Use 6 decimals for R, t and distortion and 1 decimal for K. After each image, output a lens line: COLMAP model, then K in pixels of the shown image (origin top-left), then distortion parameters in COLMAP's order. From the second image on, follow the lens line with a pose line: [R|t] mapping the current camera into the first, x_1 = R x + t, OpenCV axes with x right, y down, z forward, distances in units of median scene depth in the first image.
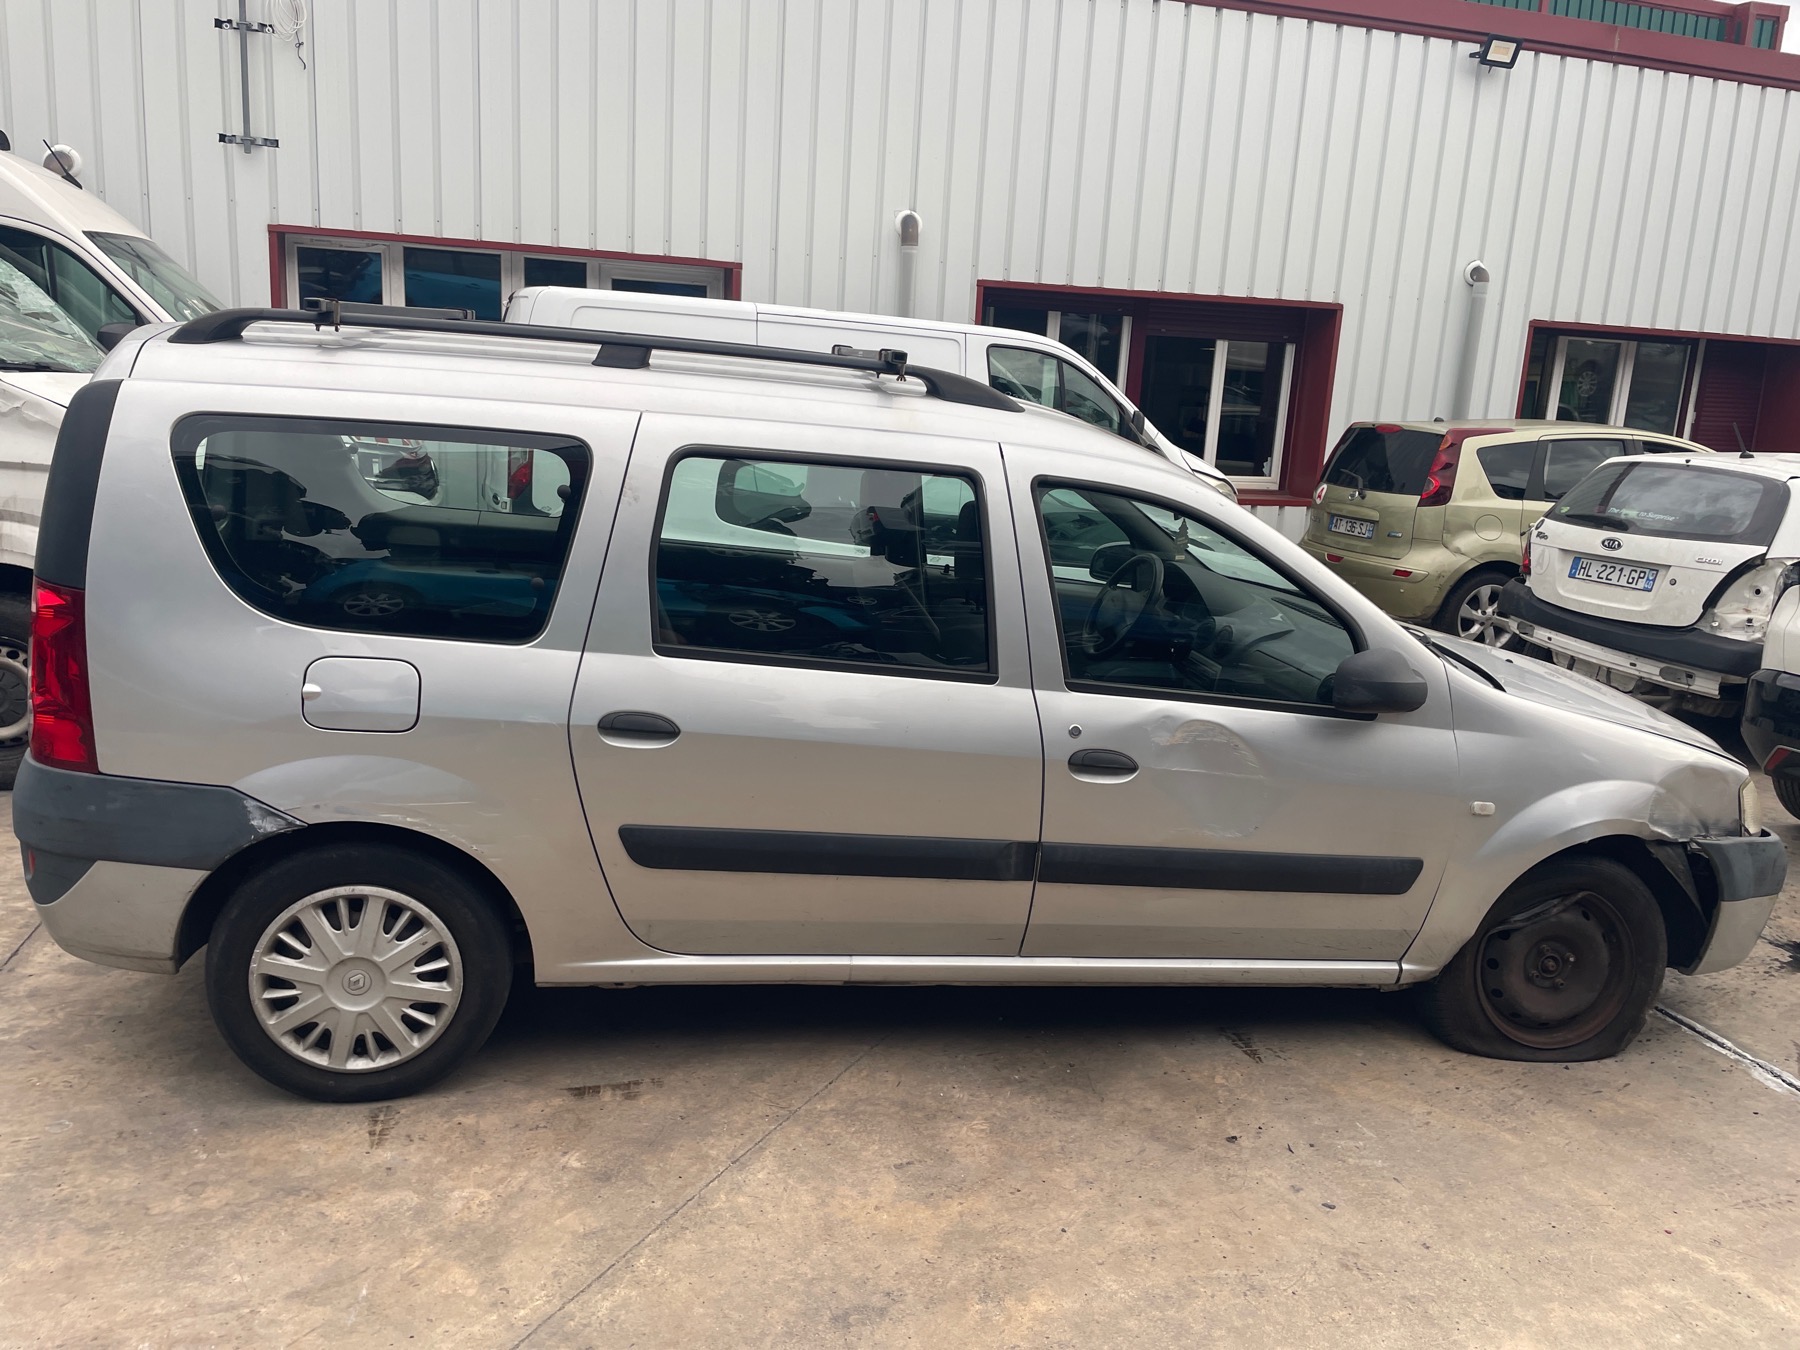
lens RADIAL K [[1360.9, 0, 890.4], [0, 1360.9, 679.5], [0, 0, 1]] dist [0.077068, -0.099158]
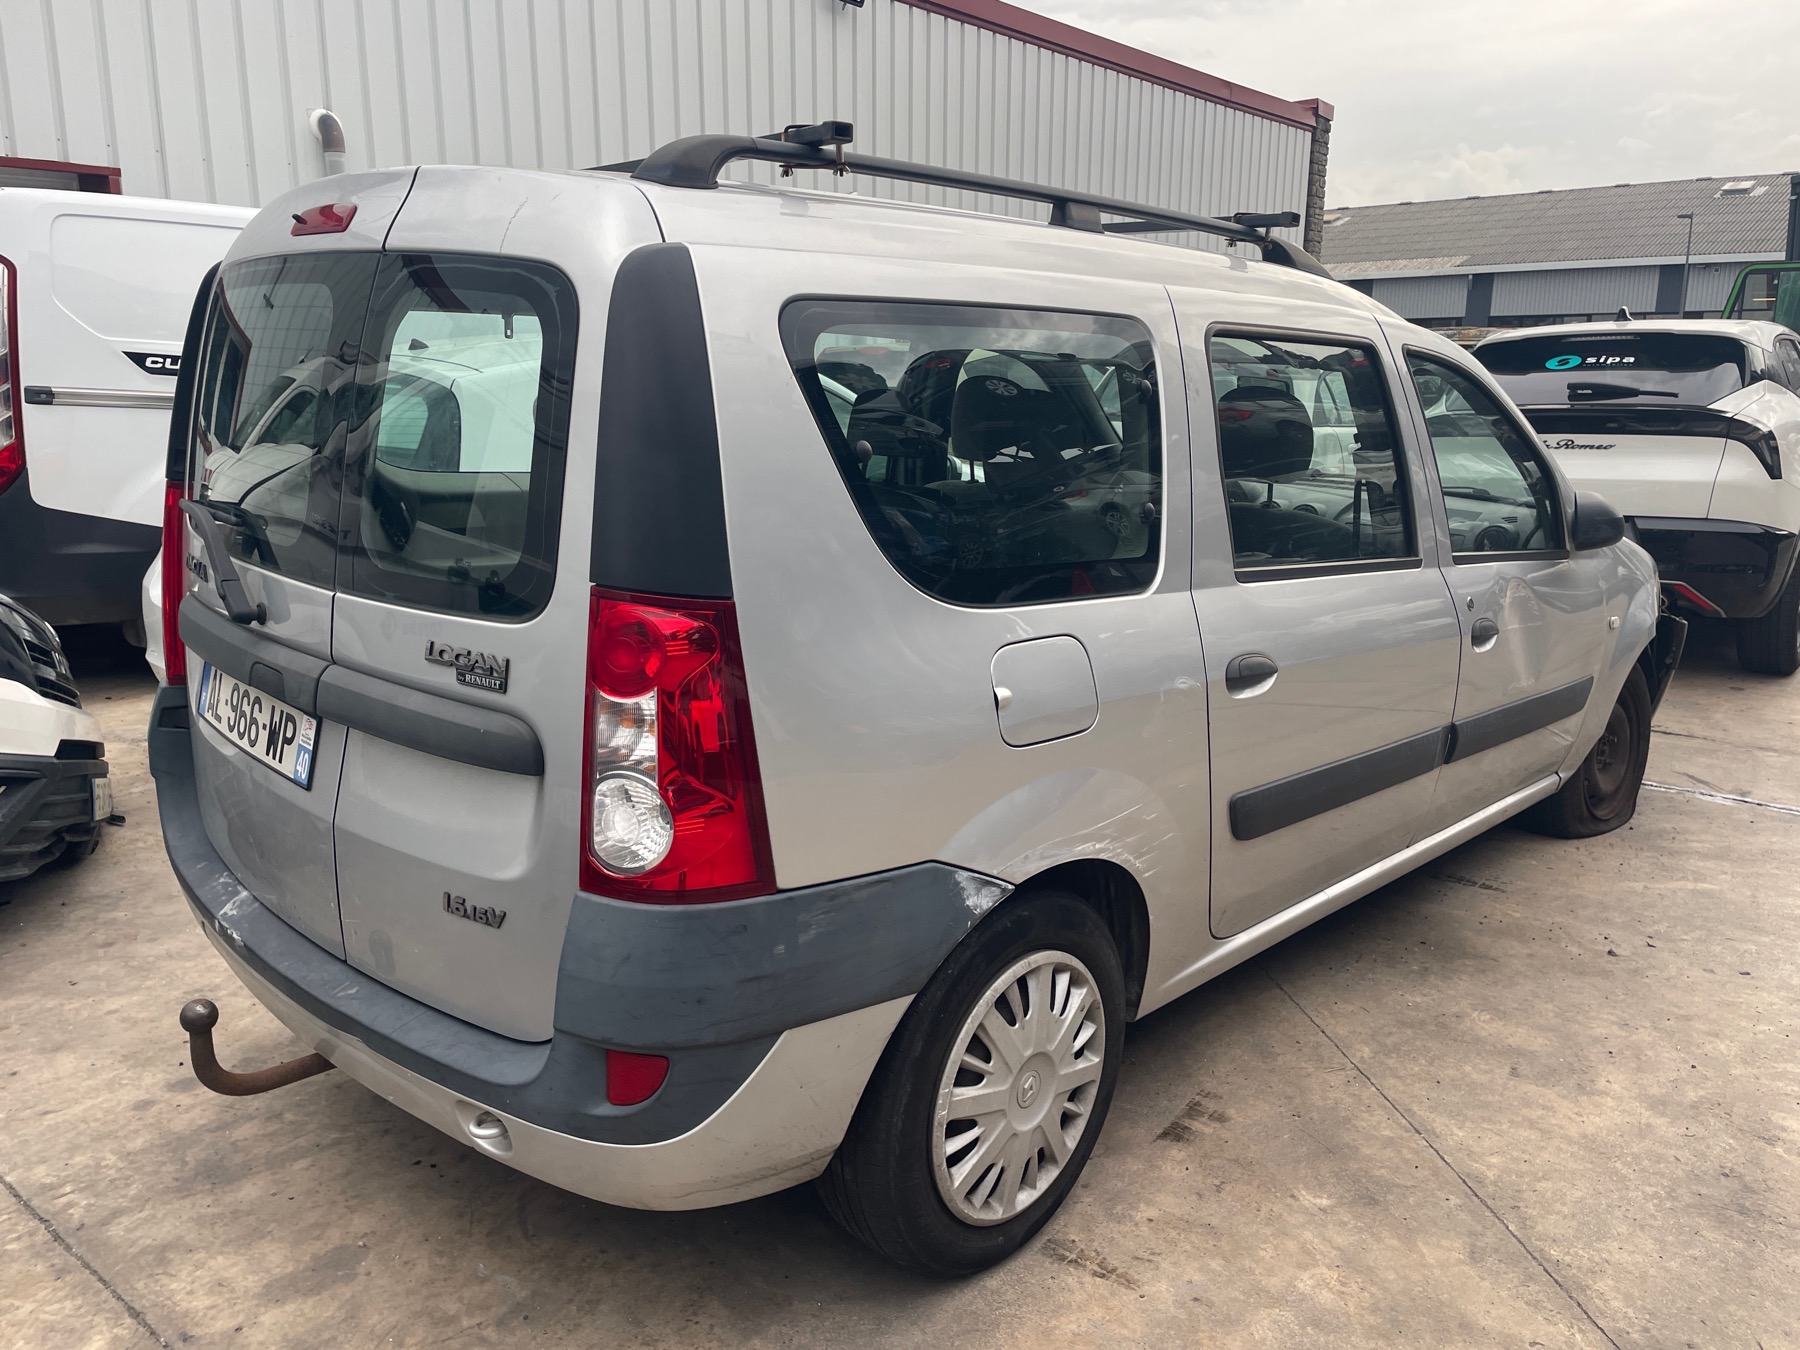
lens RADIAL K [[1360.9, 0, 906.8], [0, 1360.9, 686.7], [0, 0, 1]] dist [0.077068, -0.099158]
pose [[0.806082, -0.186270, 0.561726, -0.803587], [0.164837, 0.982280, 0.089186, -0.062636], [-0.568385, 0.020702, 0.822502, 0.438599]]
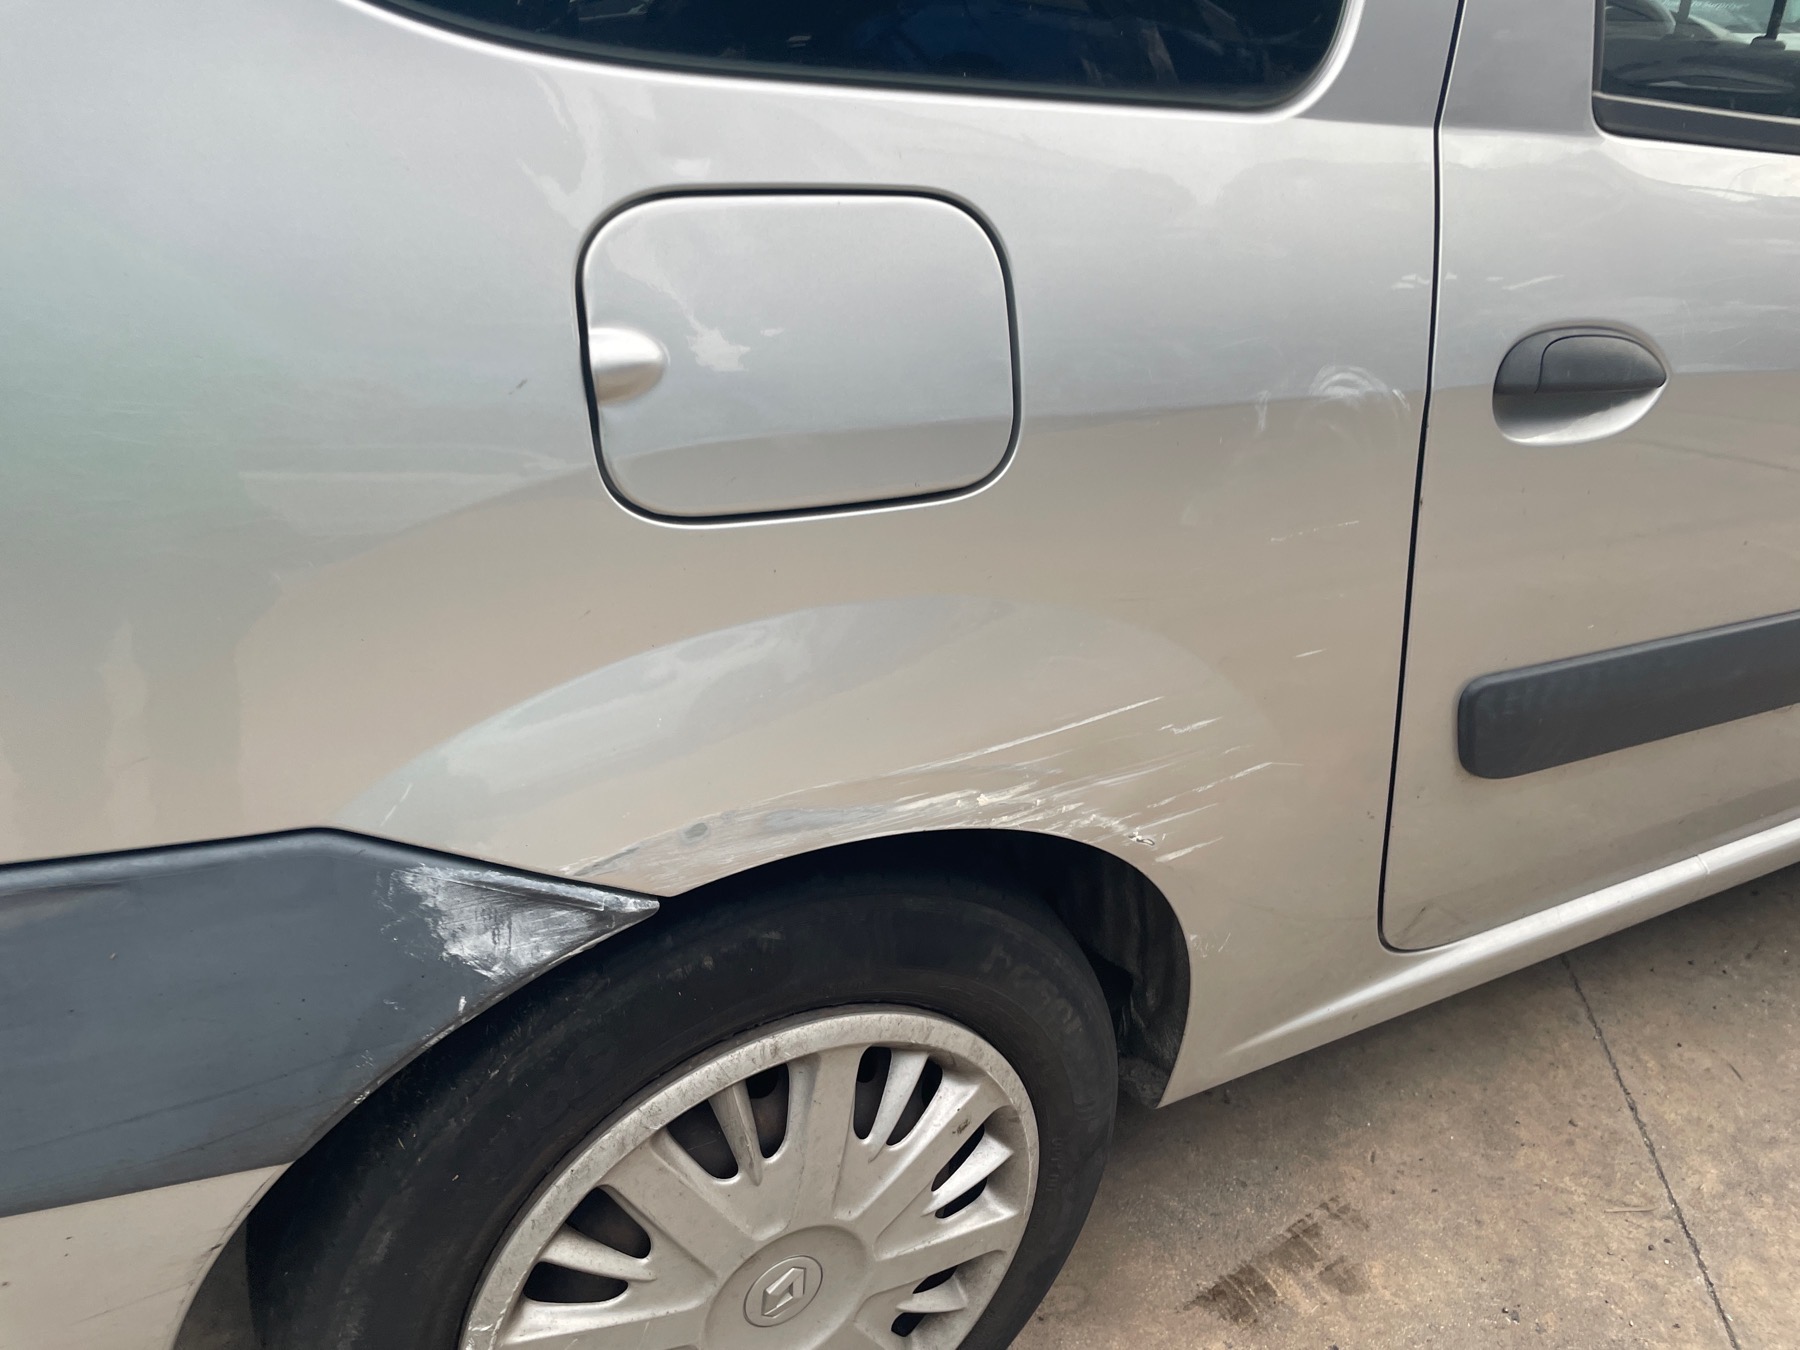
lens RADIAL K [[1360.9, 0, 887.6], [0, 1360.9, 689.1], [0, 0, 1]] dist [0.077068, -0.099158]
pose [[0.950207, -0.166562, 0.263370, -0.424790], [0.092007, 0.957443, 0.273563, 0.002624], [-0.297727, -0.235710, 0.925094, 0.730987]]
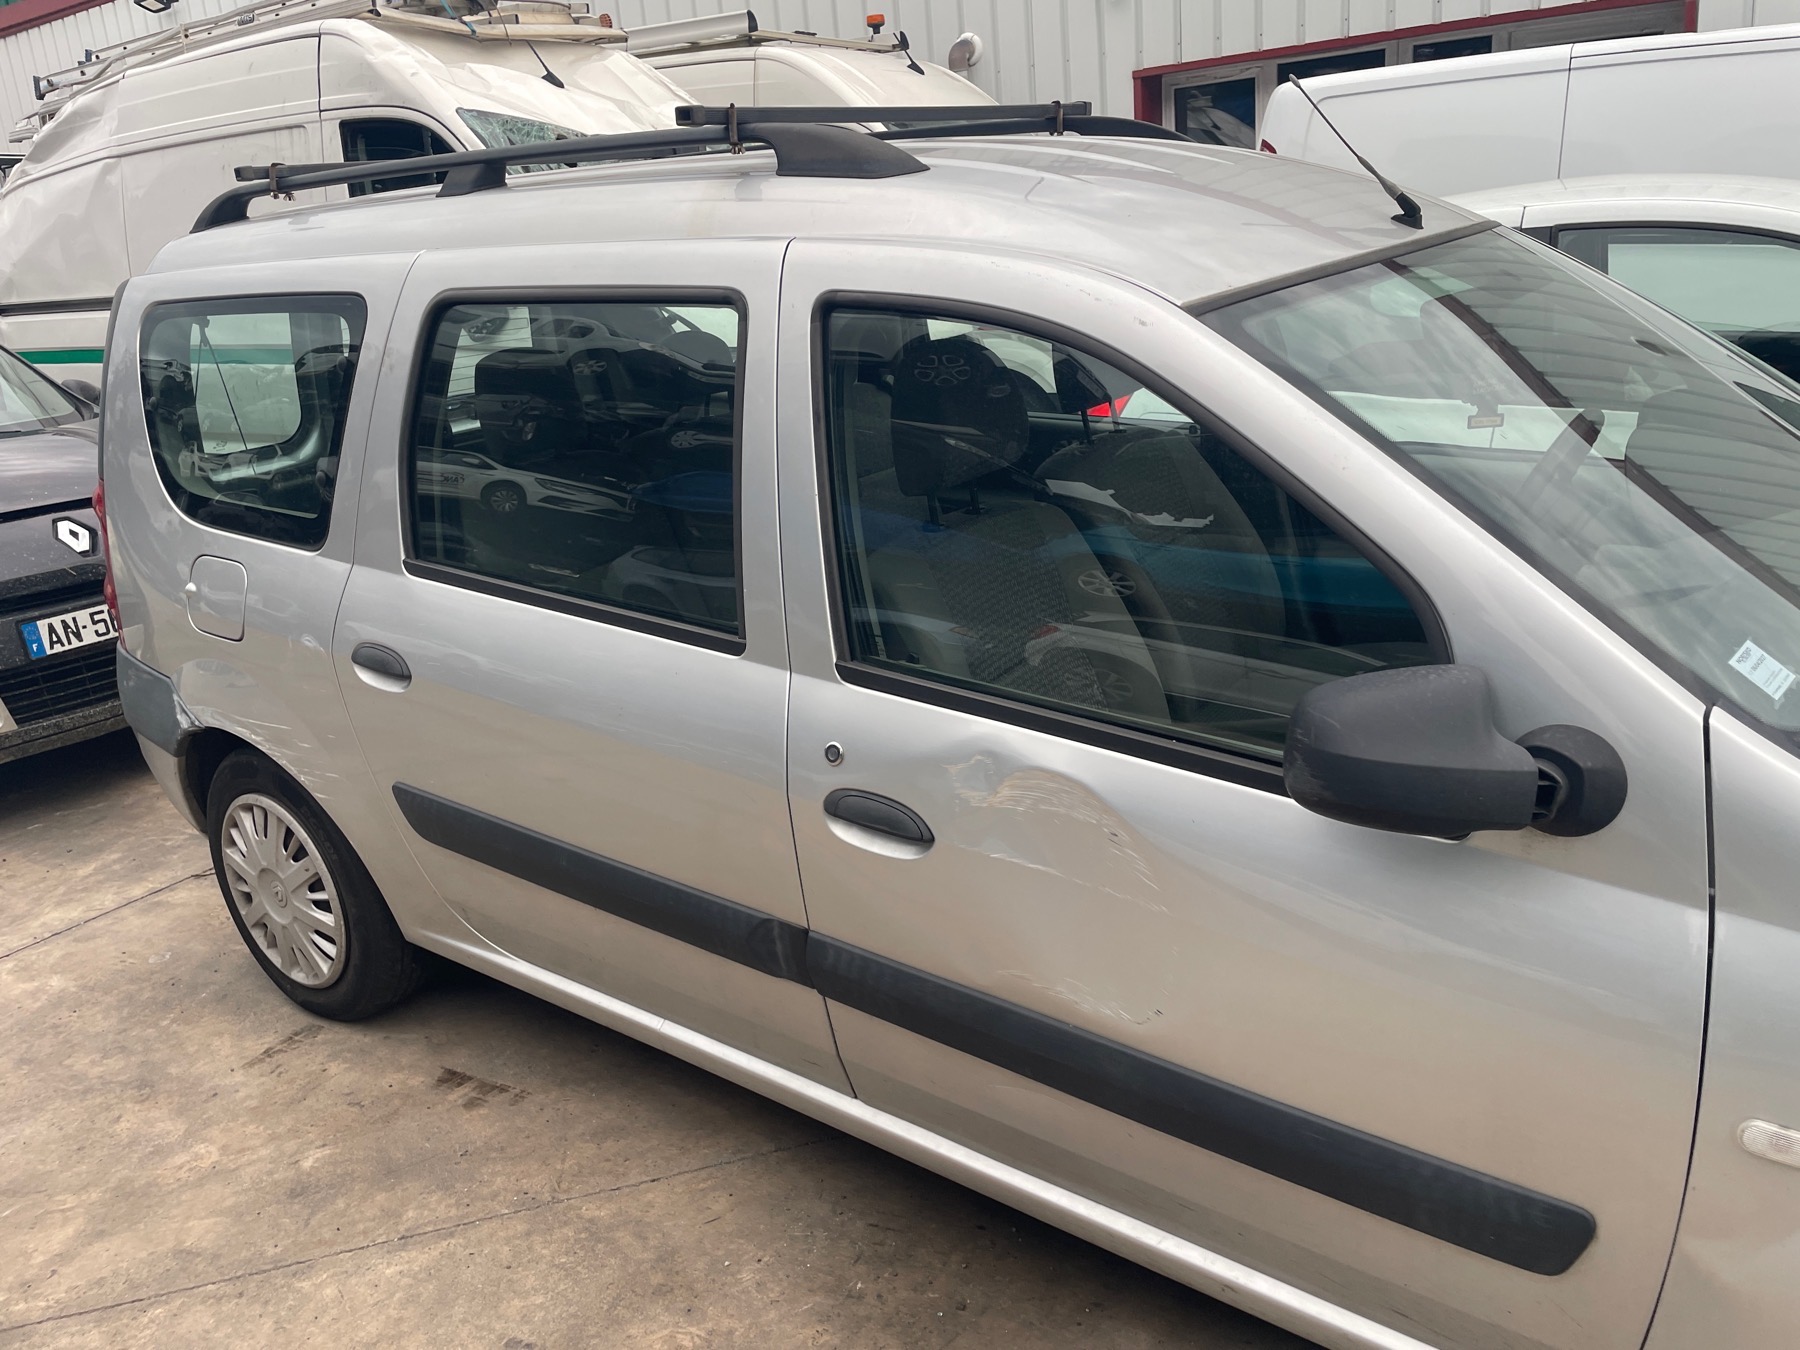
lens RADIAL K [[1360.9, 0, 911.5], [0, 1360.9, 665.6], [0, 0, 1]] dist [0.077068, -0.099158]
pose [[0.673284, 0.112621, -0.730757, 0.594340], [-0.042681, 0.992603, 0.113652, -0.066656], [0.738151, -0.045331, 0.673111, 0.684524]]
